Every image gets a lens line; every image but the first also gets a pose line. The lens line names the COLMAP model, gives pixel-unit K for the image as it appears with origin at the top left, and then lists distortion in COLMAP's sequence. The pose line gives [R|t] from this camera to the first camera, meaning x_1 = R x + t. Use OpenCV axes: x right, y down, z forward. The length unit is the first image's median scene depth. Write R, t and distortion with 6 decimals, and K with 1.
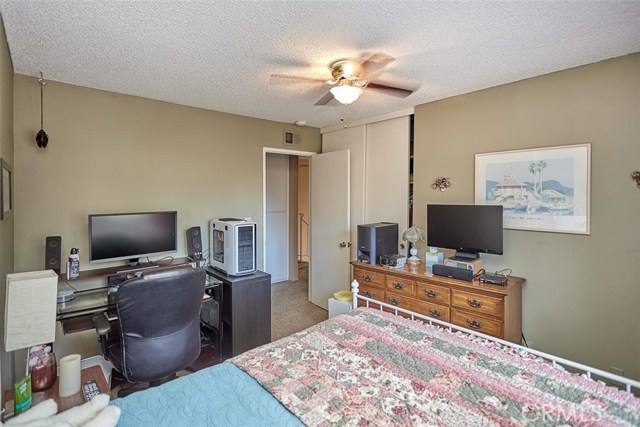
lens RADIAL K [[316.8, 0, 323.3], [0, 316.8, 191.1], [0, 0, 1]] dist [-0.000726, -0.000602]
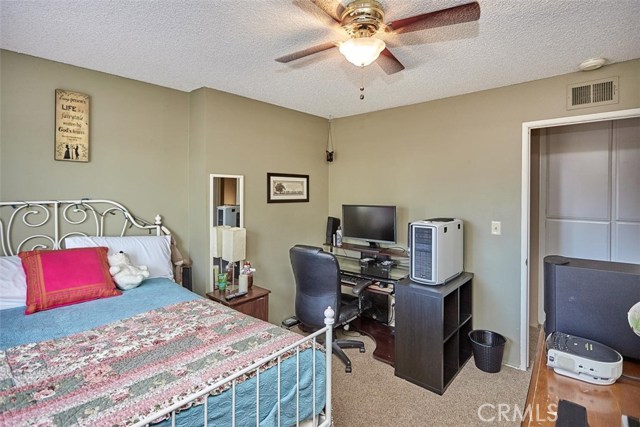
lens RADIAL K [[316.8, 0, 323.3], [0, 316.8, 191.1], [0, 0, 1]] dist [-0.000726, -0.000602]
pose [[0.114842, 0.006353, -0.993363, 1.226820], [0.009514, 0.999927, 0.007494, 0.003112], [0.993338, -0.010311, 0.114773, 1.326178]]
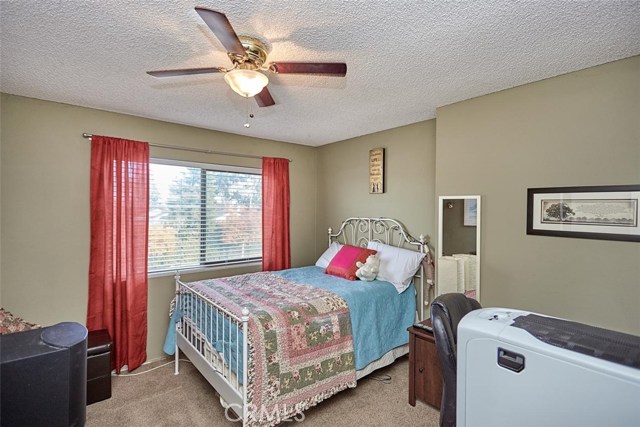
lens RADIAL K [[302.5, 0, 320.0], [0, 302.5, 213.5], [0, 0, 1]] dist [0.000101, -0.000101]
pose [[-0.999587, -0.009707, 0.027049, -0.195501], [-0.009636, 0.999950, 0.002750, 0.009523], [-0.027074, 0.002488, -0.999630, 2.727166]]
